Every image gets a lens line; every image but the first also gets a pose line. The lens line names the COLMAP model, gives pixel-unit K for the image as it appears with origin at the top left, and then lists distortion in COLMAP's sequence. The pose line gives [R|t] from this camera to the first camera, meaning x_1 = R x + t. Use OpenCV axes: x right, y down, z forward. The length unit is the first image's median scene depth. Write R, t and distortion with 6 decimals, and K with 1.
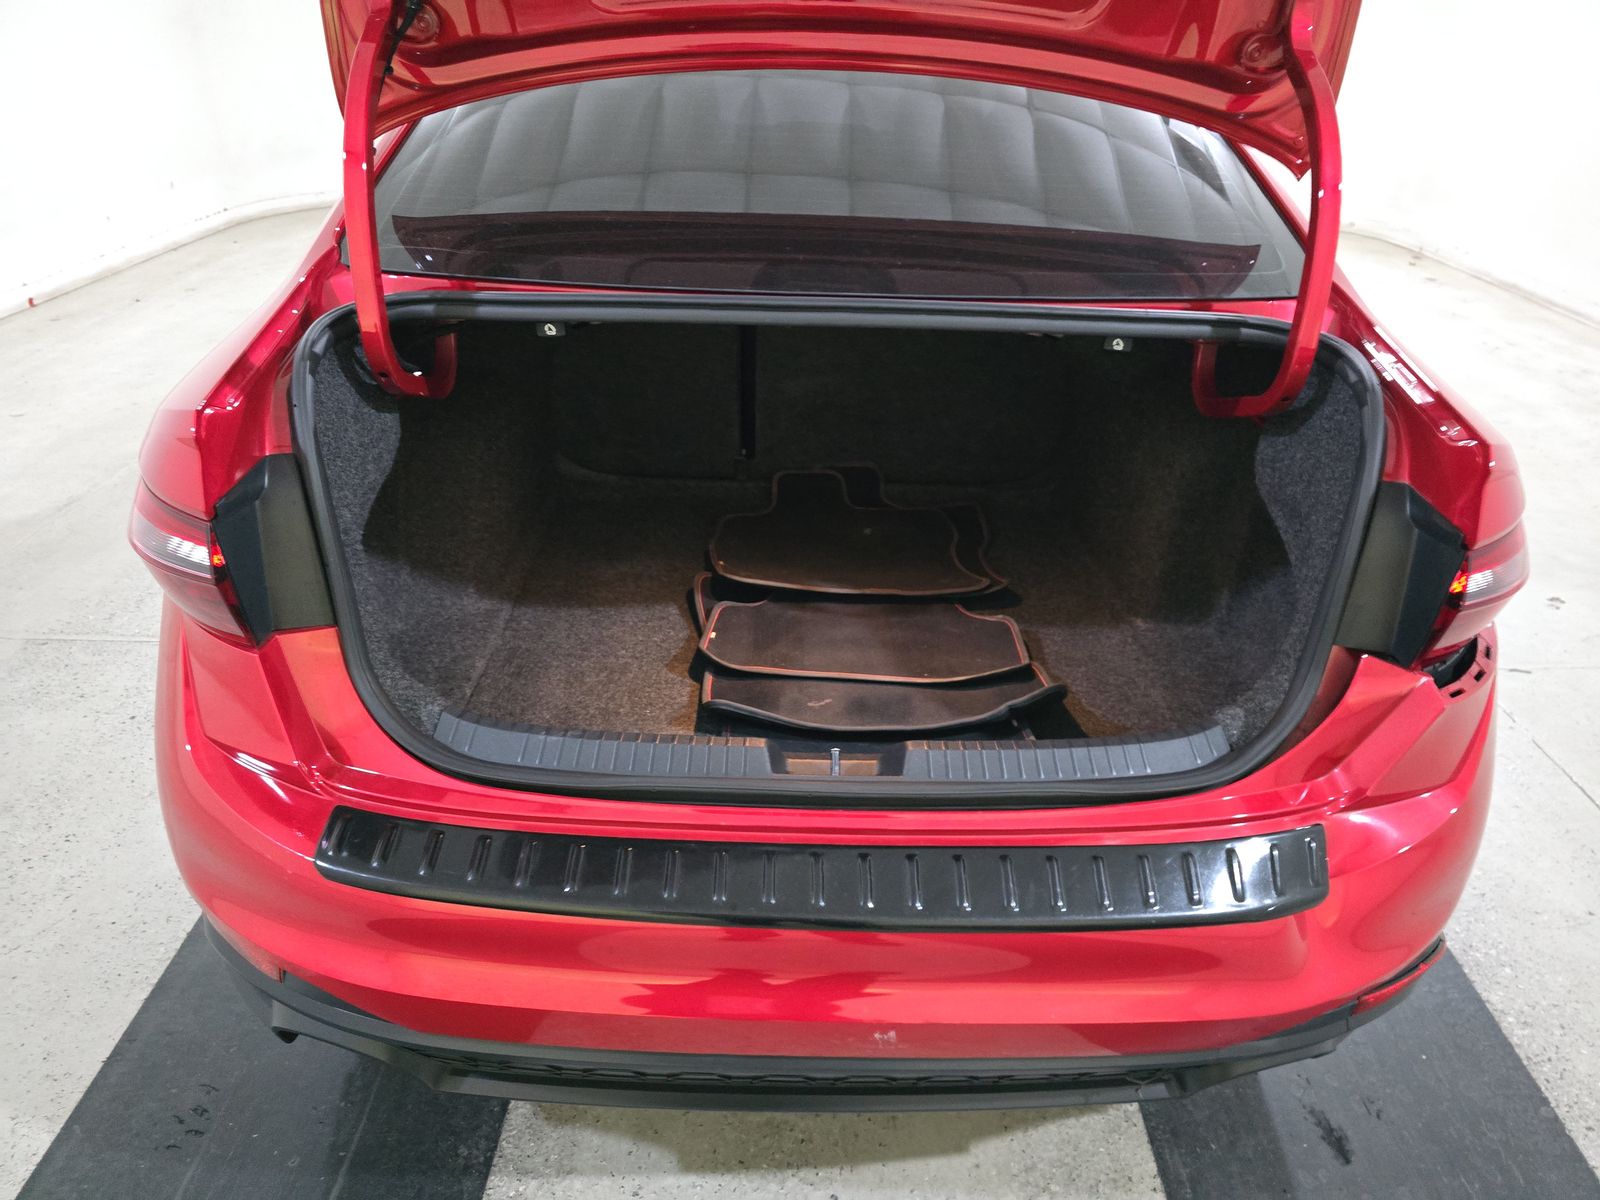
lens RADIAL K [[1056.2, 0, 803.7], [0, 1056.2, 595.4], [0, 0, 1]] dist [0.015352, -0.019290]
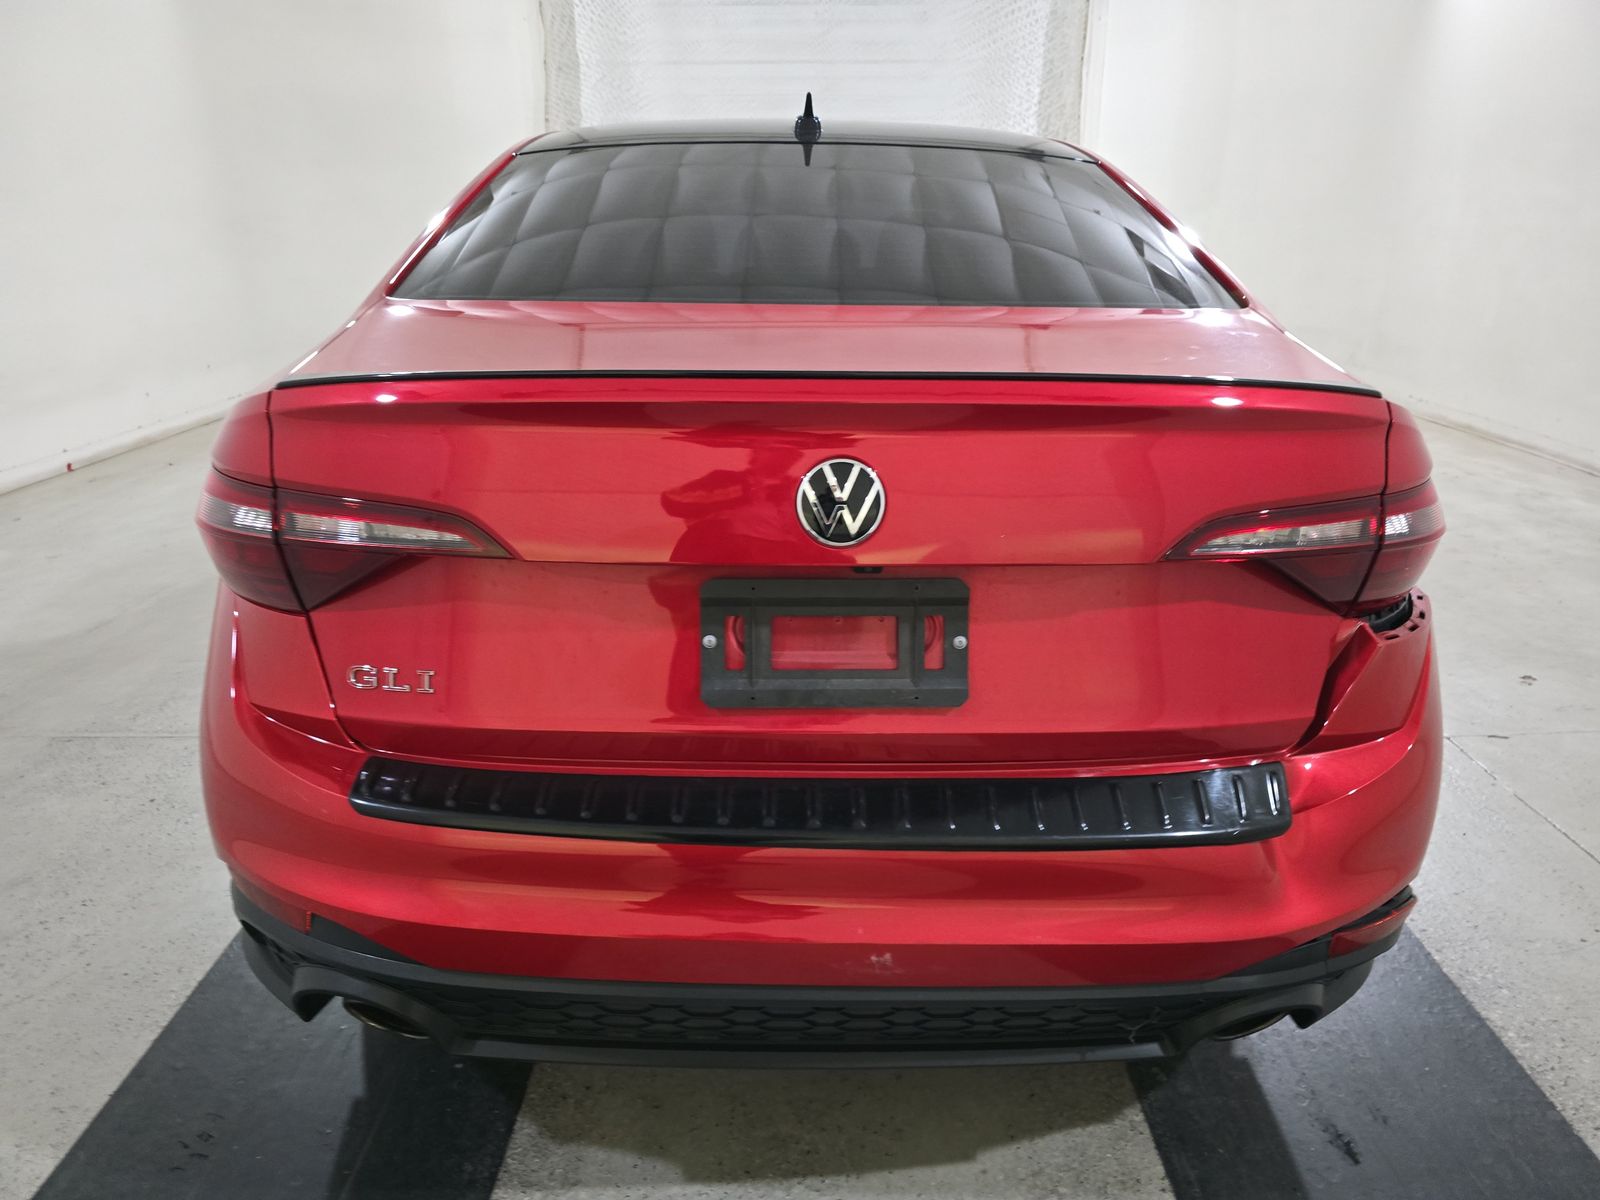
lens RADIAL K [[1056.2, 0, 805.1], [0, 1056.2, 606.7], [0, 0, 1]] dist [0.015352, -0.019290]
pose [[0.999799, -0.020055, 0.000823, 0.005269], [0.019915, 0.986077, -0.165094, 0.168711], [0.002499, 0.165077, 0.986277, -0.066396]]
